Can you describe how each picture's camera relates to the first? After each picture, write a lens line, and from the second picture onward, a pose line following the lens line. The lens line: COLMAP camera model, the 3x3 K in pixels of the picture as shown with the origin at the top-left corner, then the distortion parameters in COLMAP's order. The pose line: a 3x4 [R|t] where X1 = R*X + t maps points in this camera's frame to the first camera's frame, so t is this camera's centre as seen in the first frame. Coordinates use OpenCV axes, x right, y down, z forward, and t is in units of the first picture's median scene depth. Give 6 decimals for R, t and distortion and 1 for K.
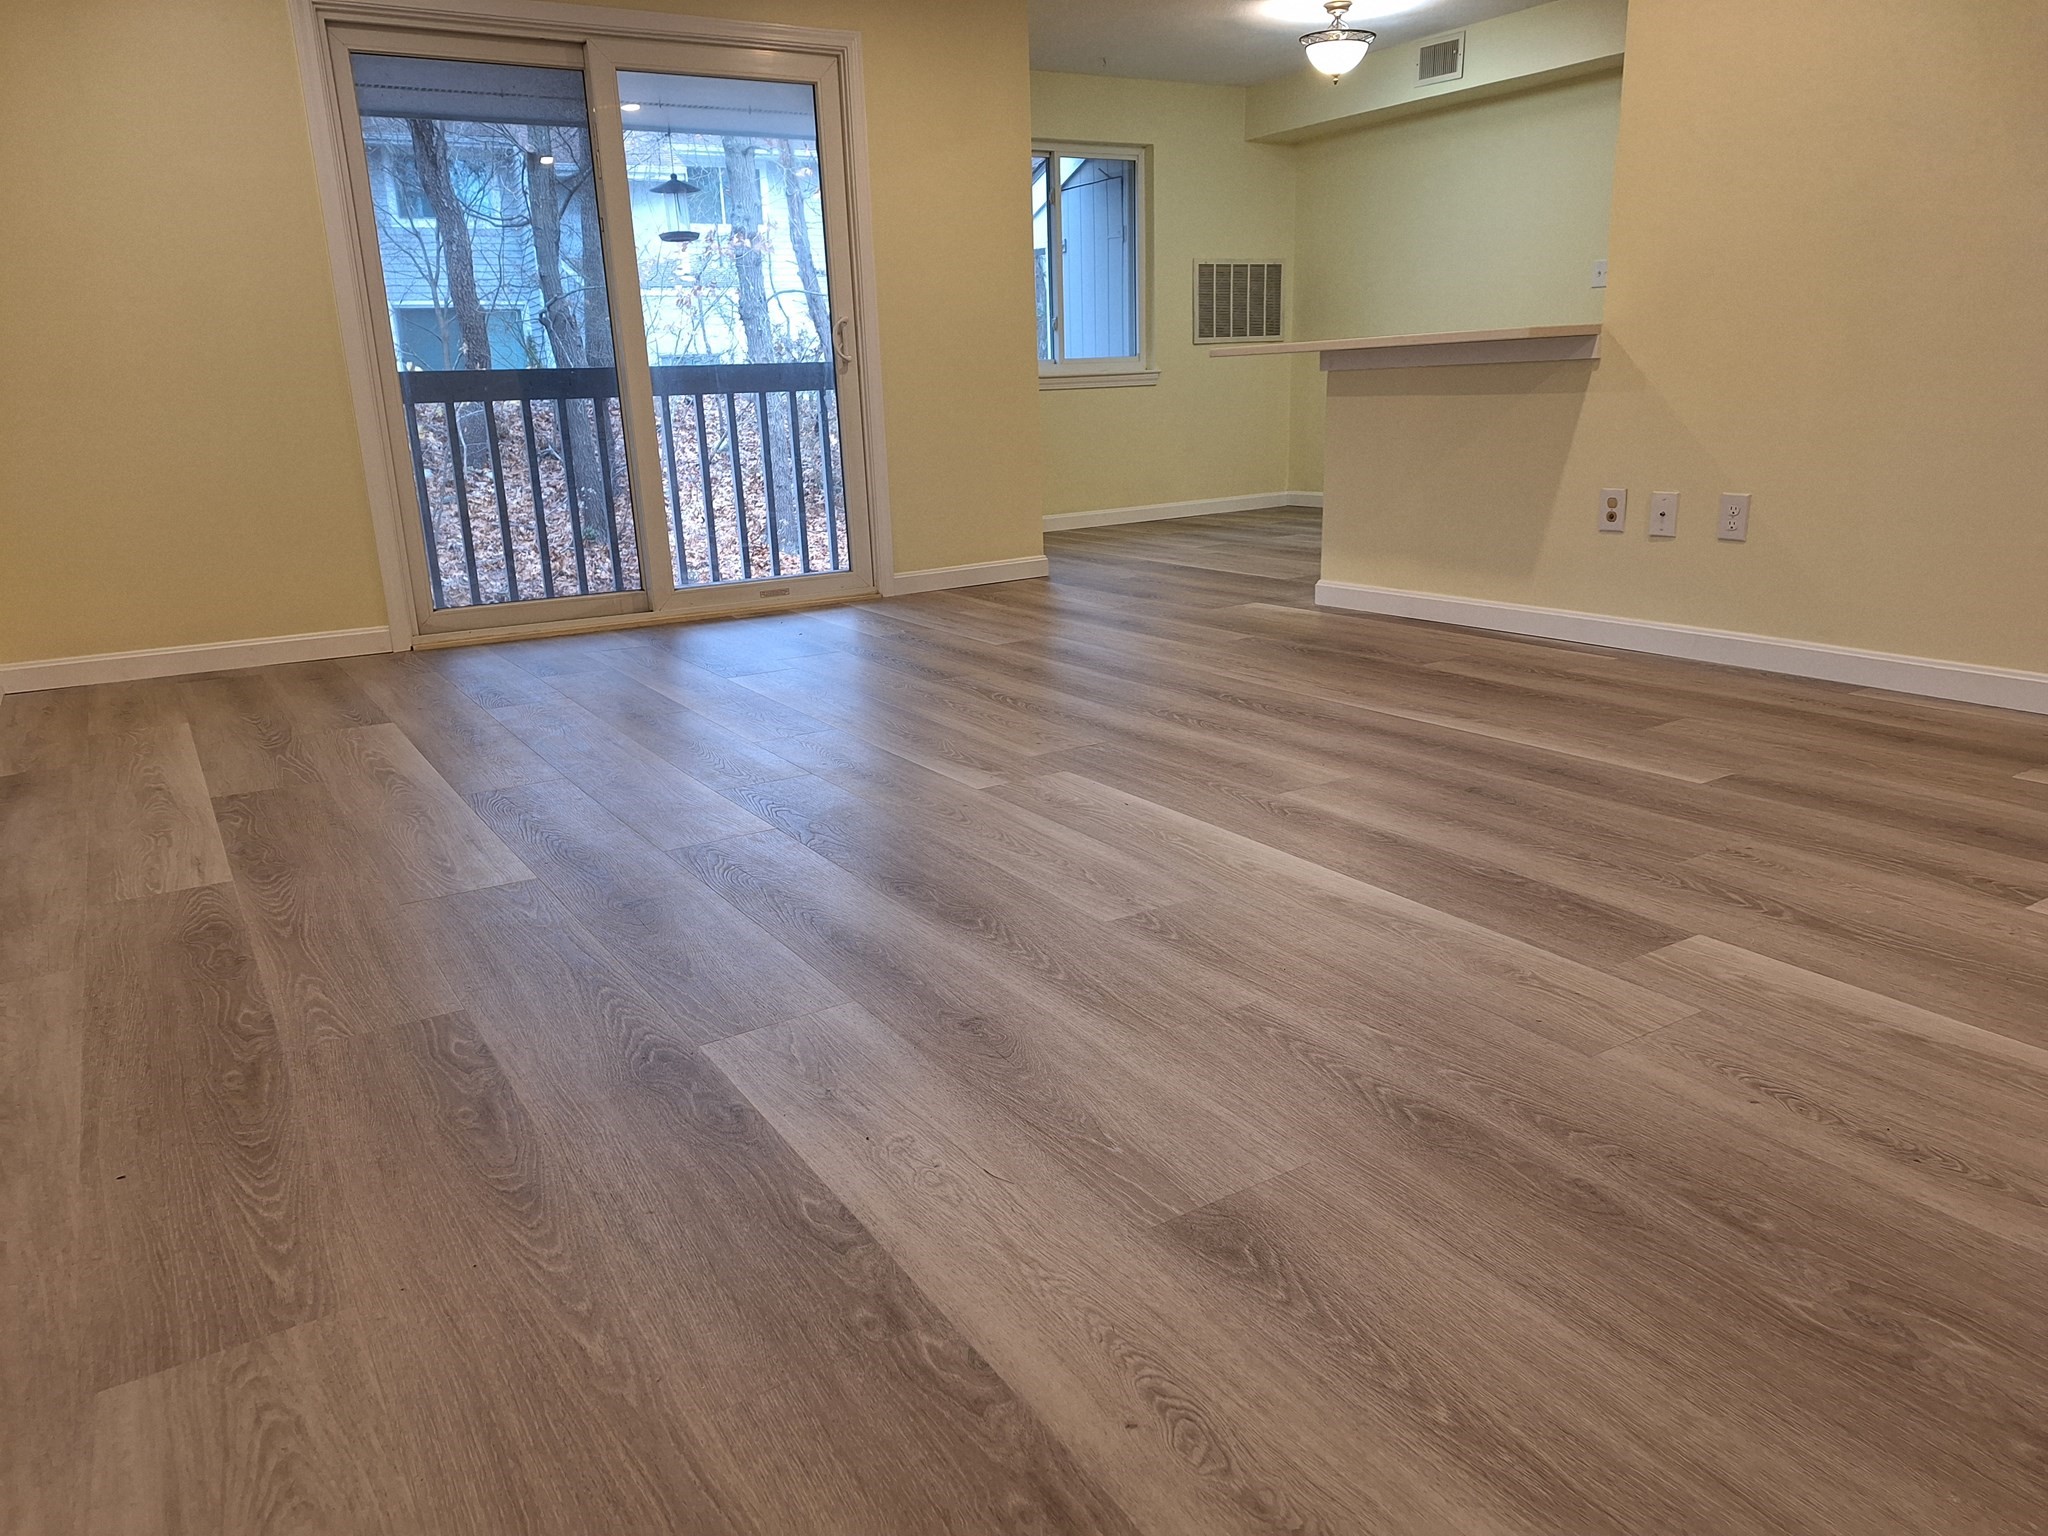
lens RADIAL K [[1416.9, 0, 1024.3], [0, 1416.9, 775.2], [0, 0, 1]] dist [0.061641, -0.066401]
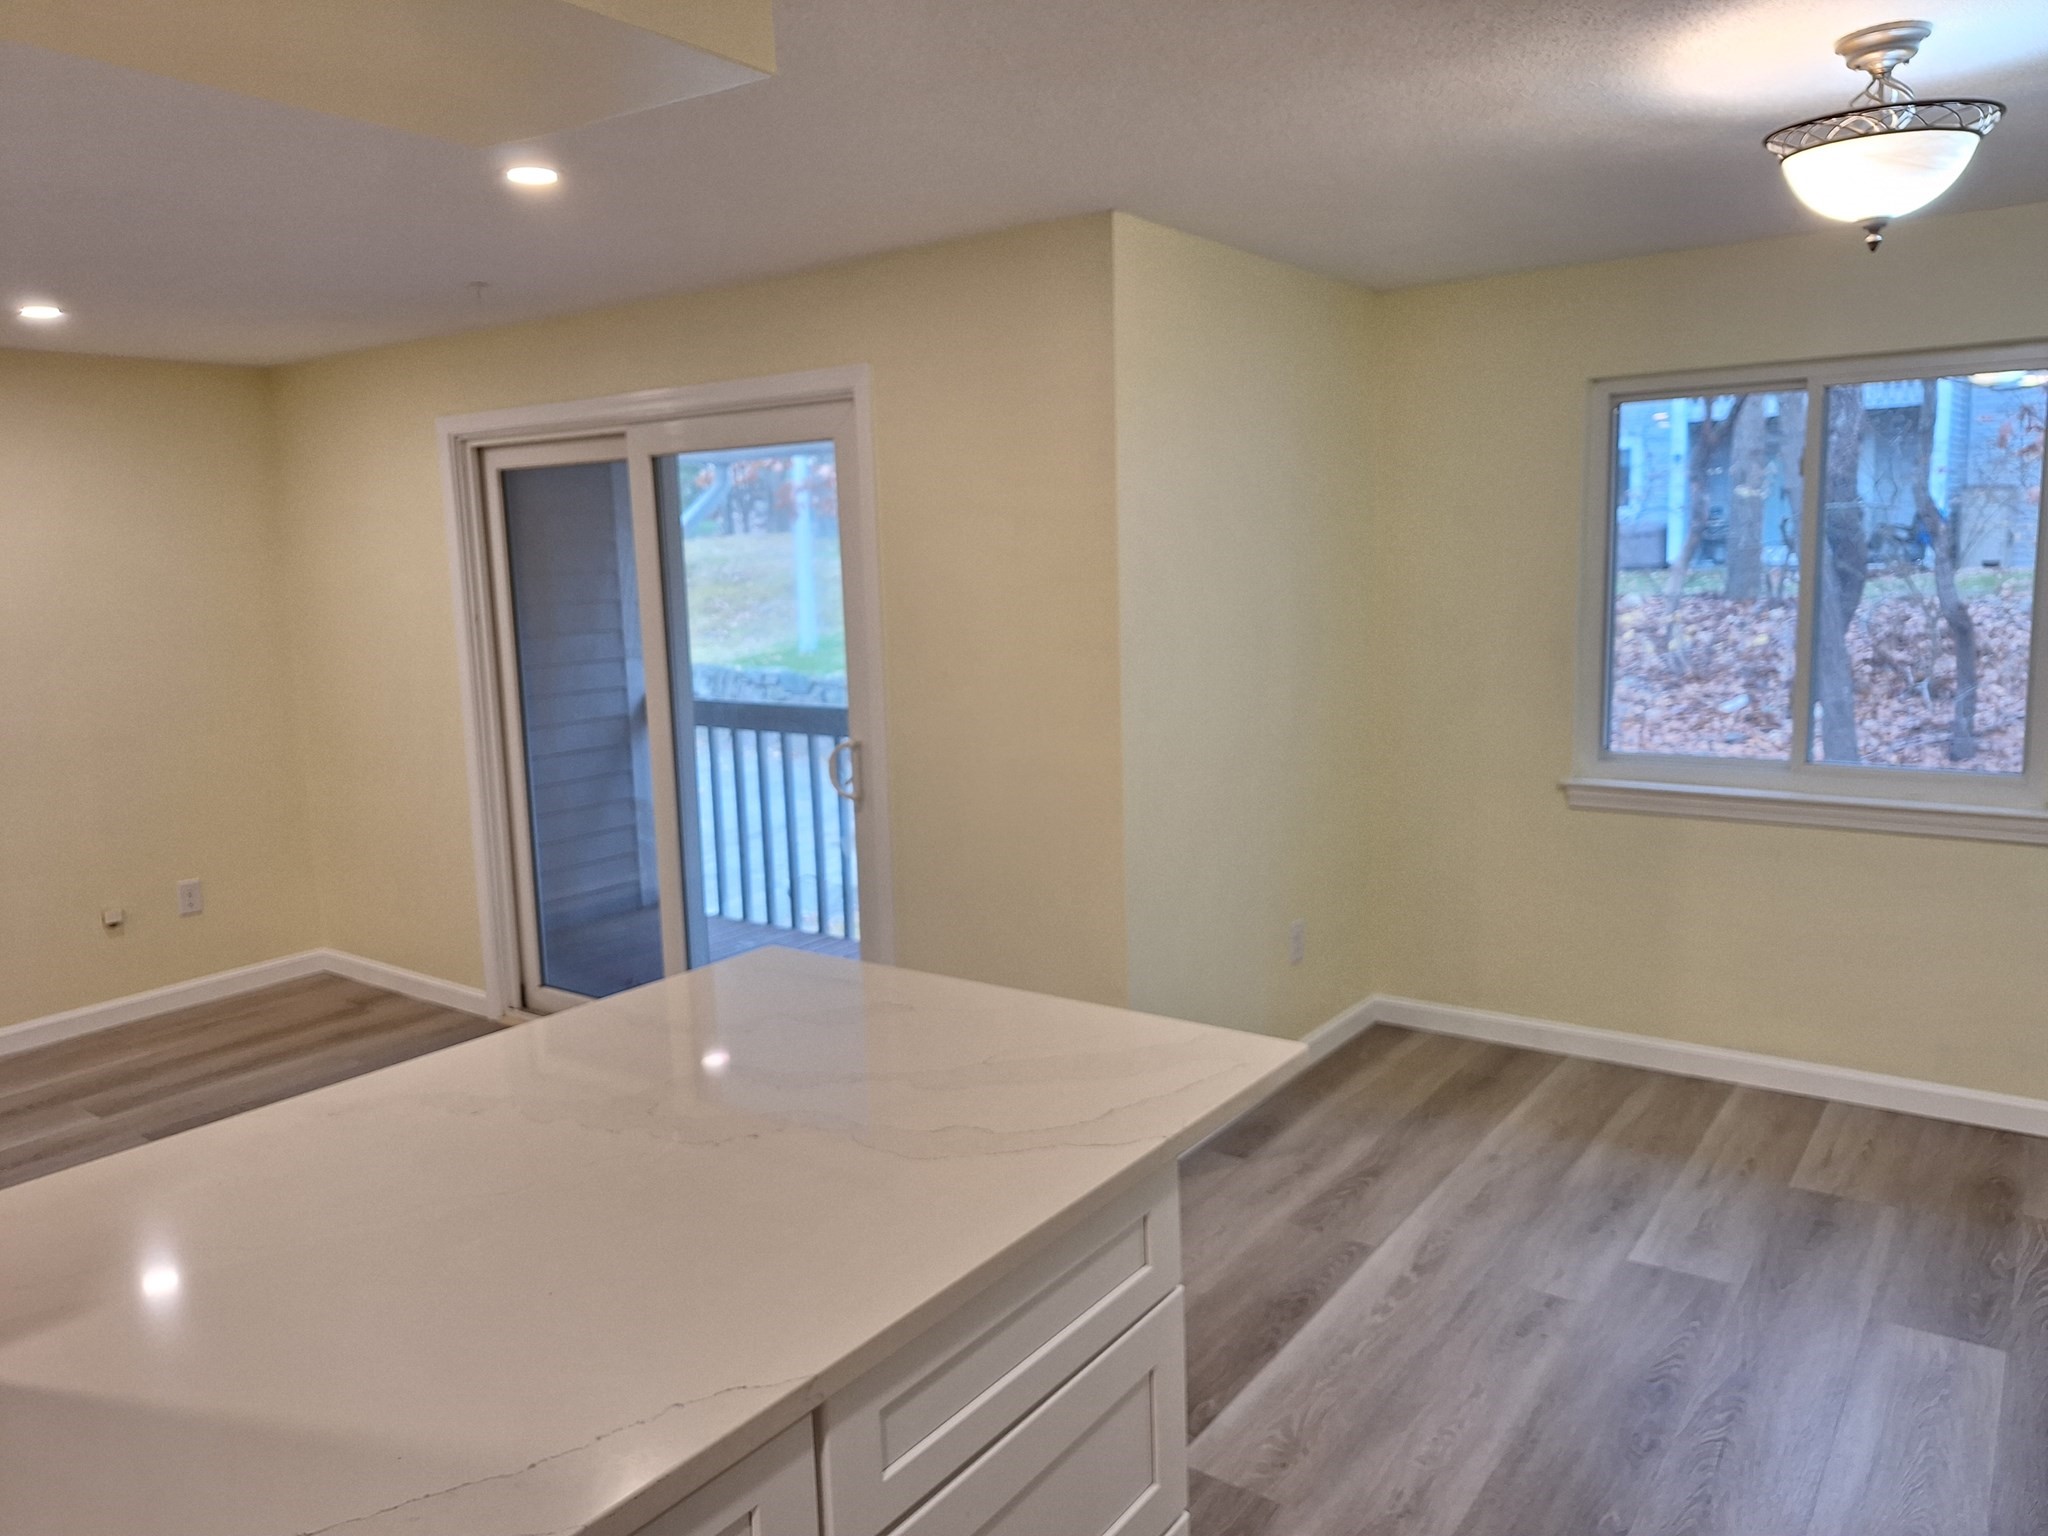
lens RADIAL K [[1416.9, 0, 1024.3], [0, 1416.9, 775.2], [0, 0, 1]] dist [0.061641, -0.066401]
pose [[0.379876, 0.166069, -0.910009, 0.376786], [-0.234216, 0.968965, 0.079056, -0.259532], [0.894895, 0.183107, 0.406982, 0.535646]]
